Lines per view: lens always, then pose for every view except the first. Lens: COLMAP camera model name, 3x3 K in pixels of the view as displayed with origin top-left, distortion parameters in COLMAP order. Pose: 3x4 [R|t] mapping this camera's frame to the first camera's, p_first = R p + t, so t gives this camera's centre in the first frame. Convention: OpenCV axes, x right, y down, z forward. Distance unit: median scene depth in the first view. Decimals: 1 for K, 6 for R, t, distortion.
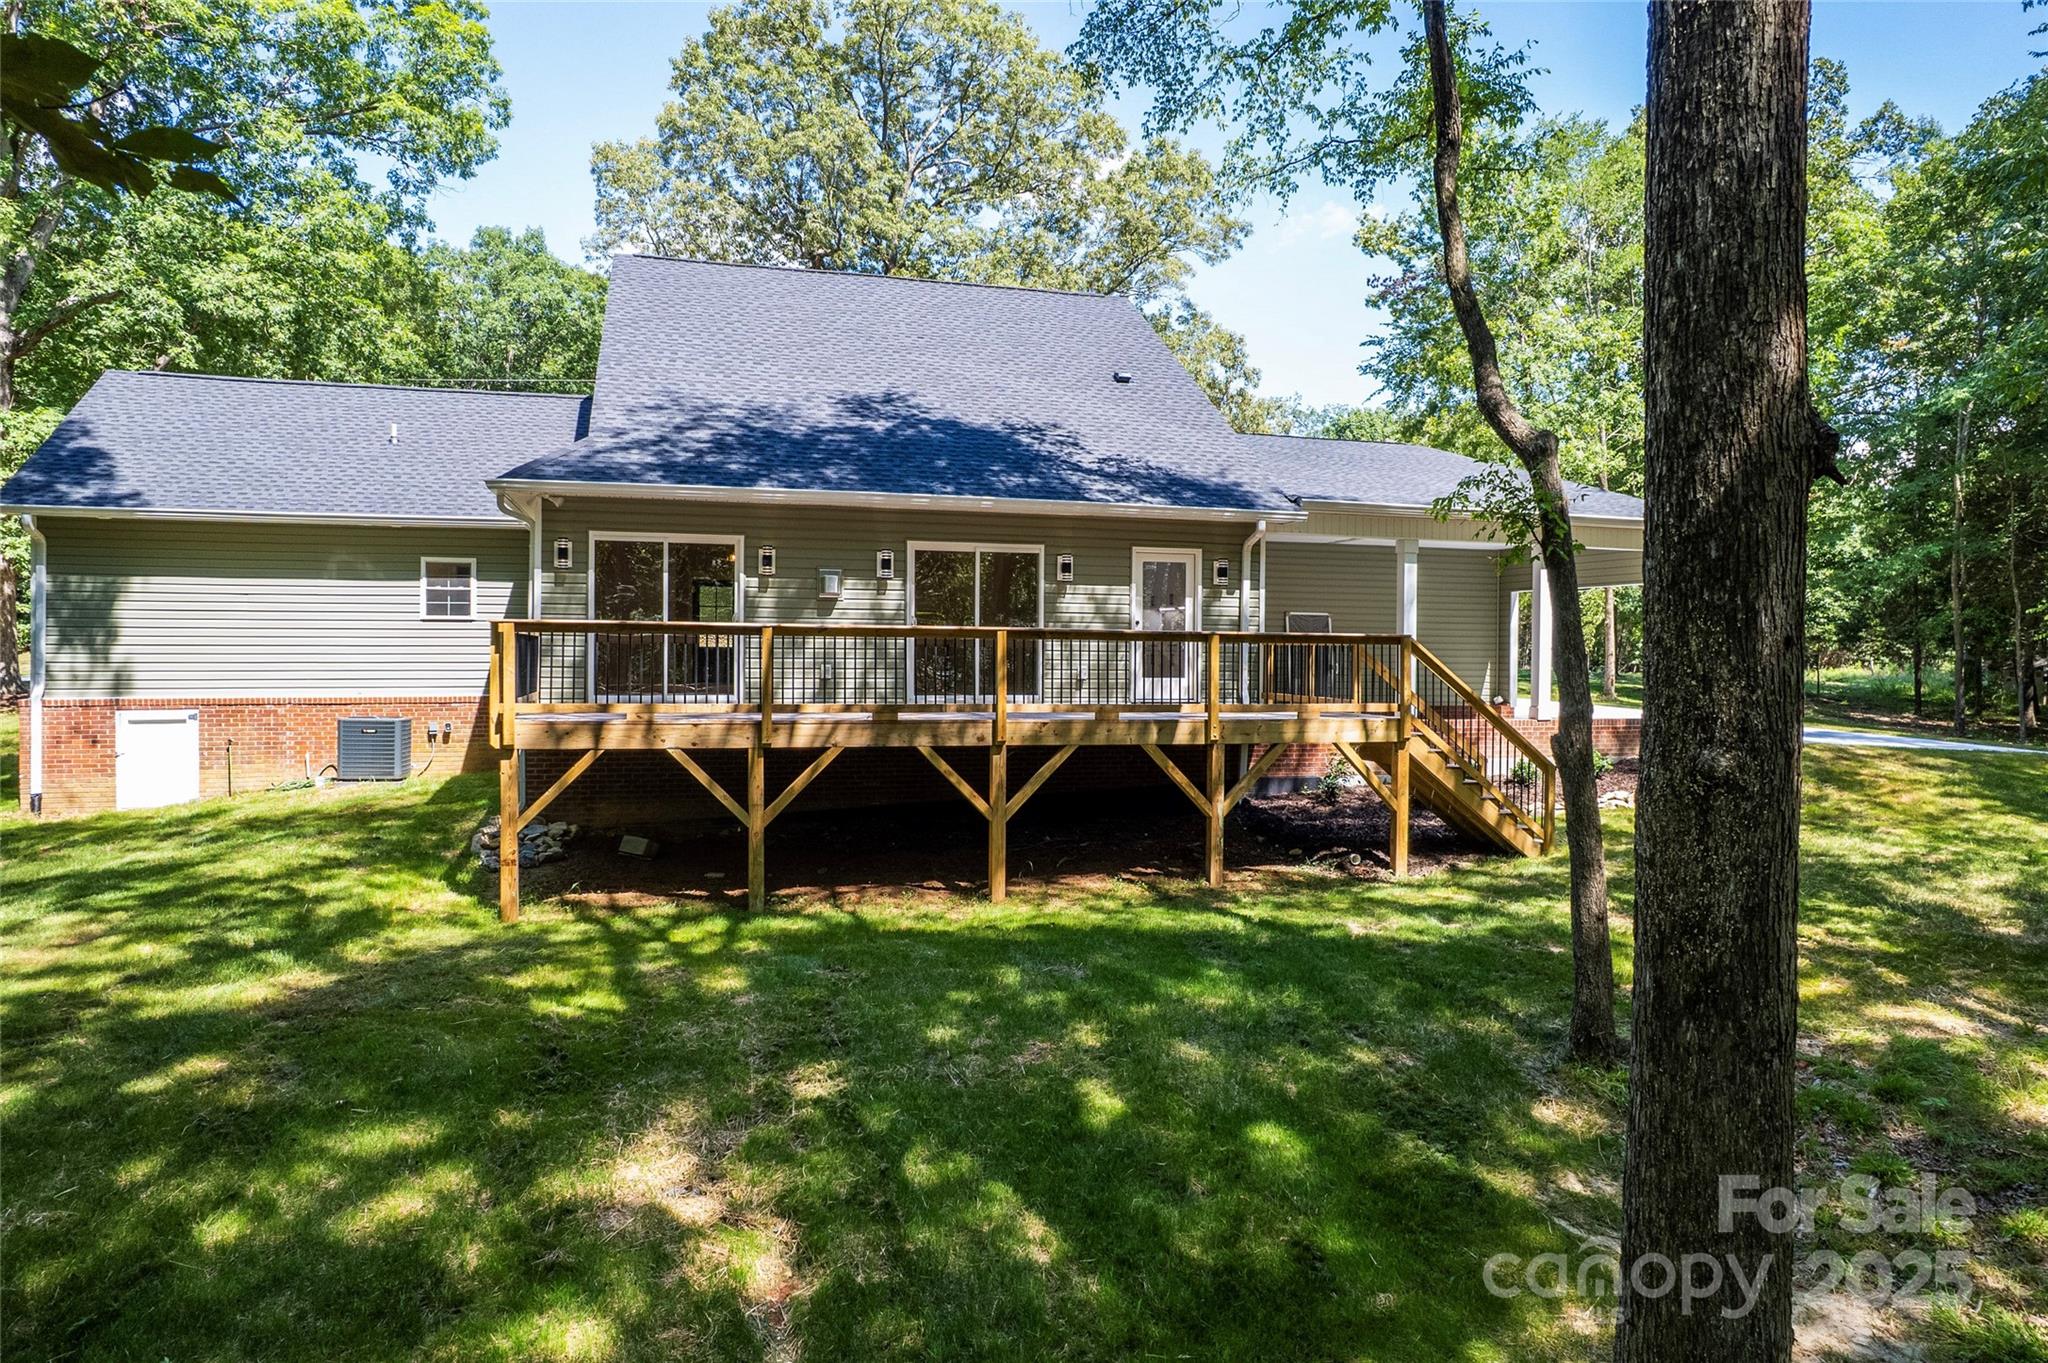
lens RADIAL K [[1308.2, 0, 1032.2], [0, 1308.2, 673.0], [0, 0, 1]] dist [0.007910, 0.001285]
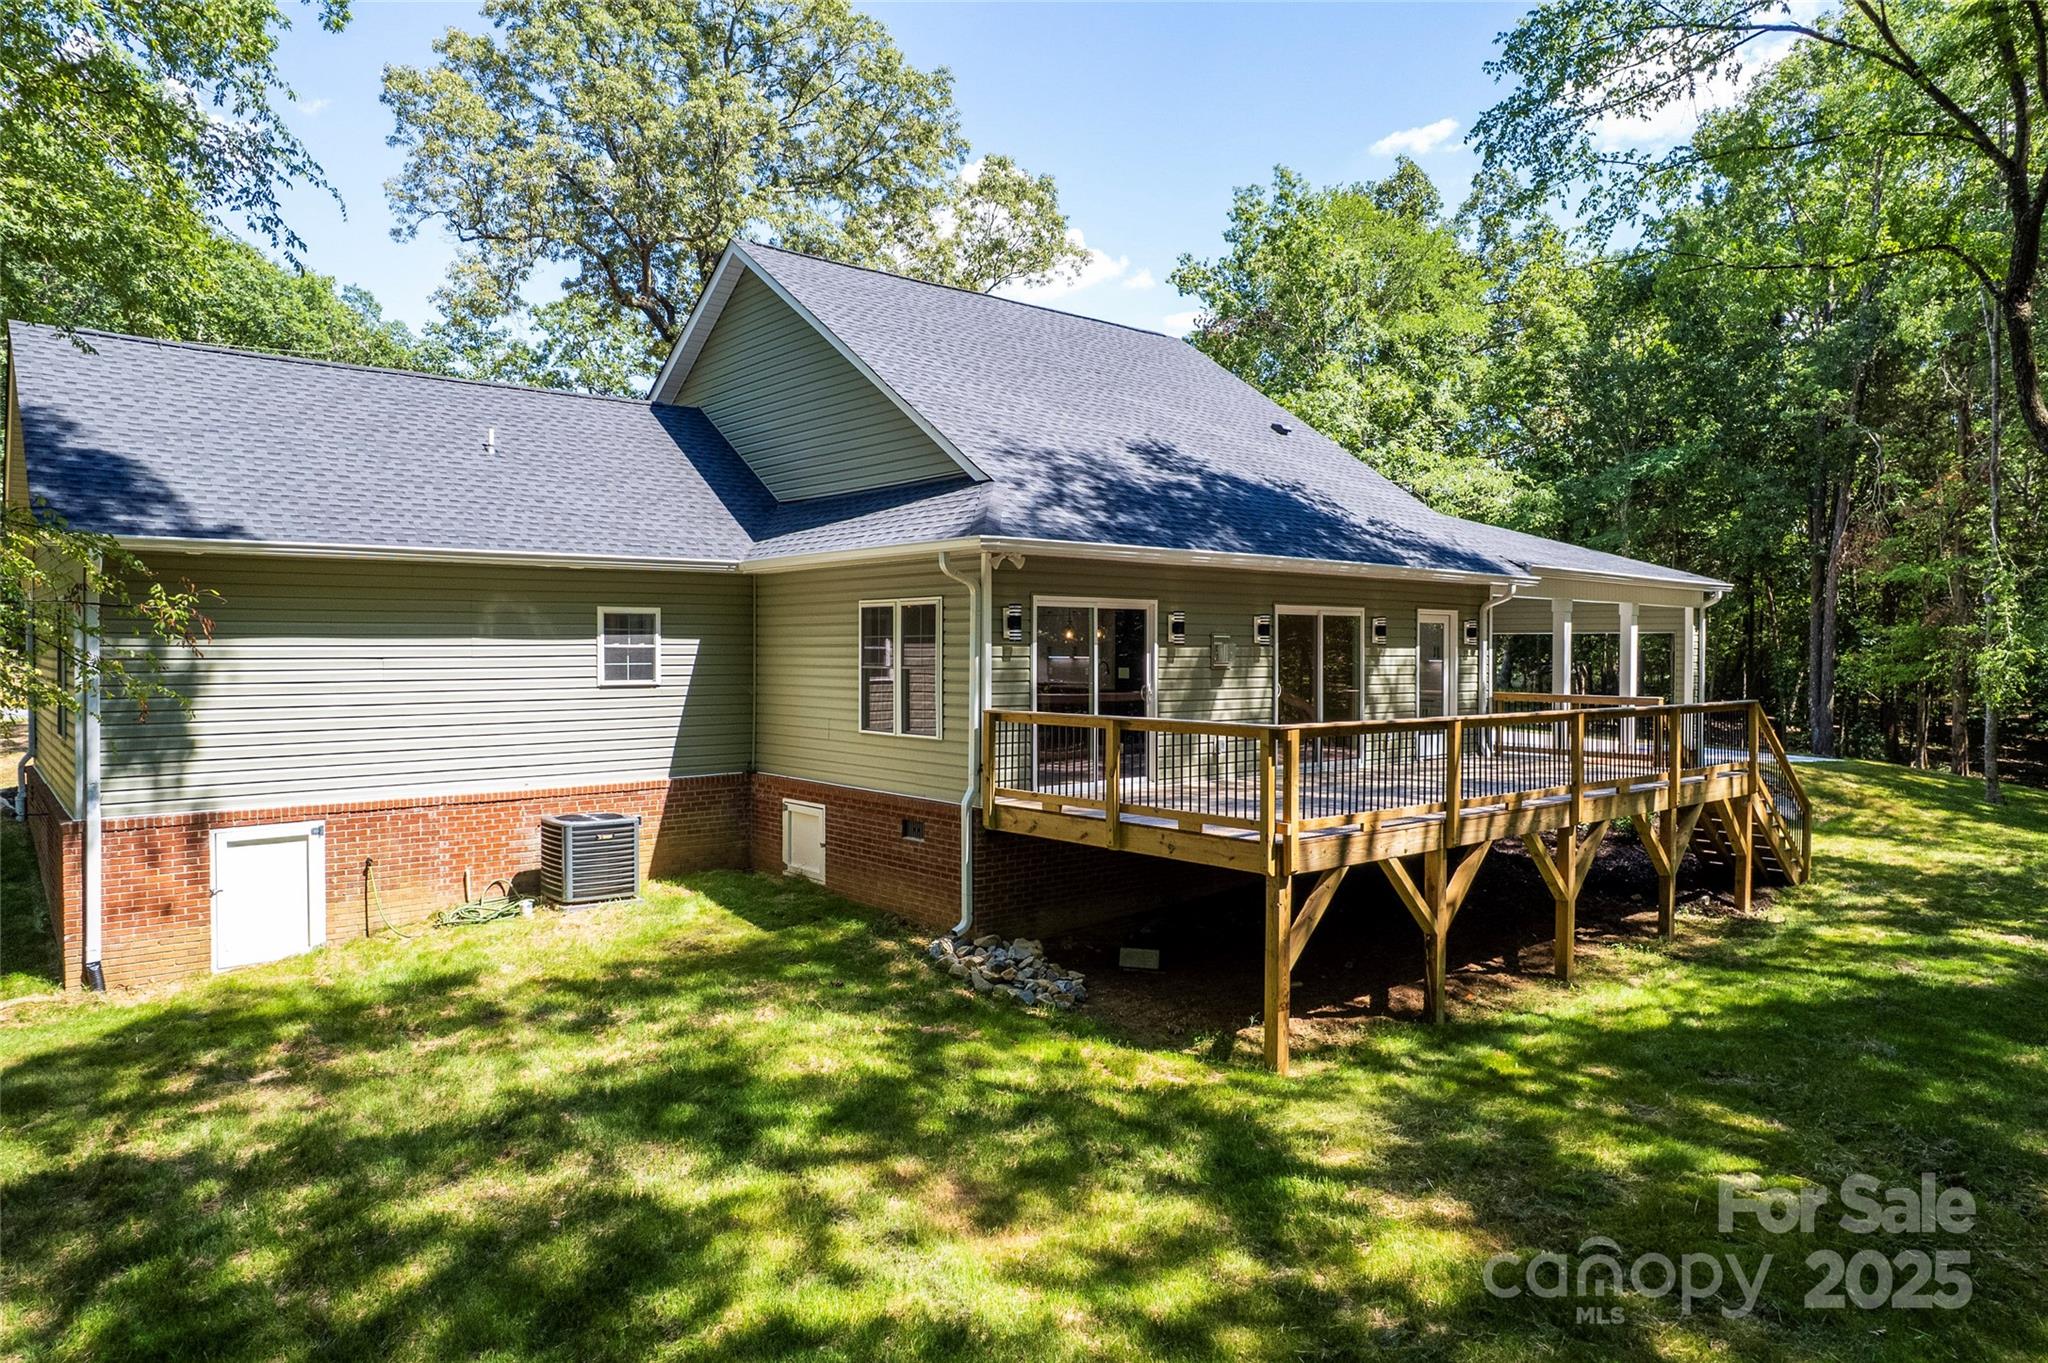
lens RADIAL K [[1308.2, 0, 1026.7], [0, 1308.2, 678.4], [0, 0, 1]] dist [0.007910, 0.001285]
pose [[0.909203, -0.015507, 0.416064, -0.614611], [0.012274, 0.999870, 0.010446, -0.055621], [-0.416172, -0.004391, 0.909275, 0.195881]]
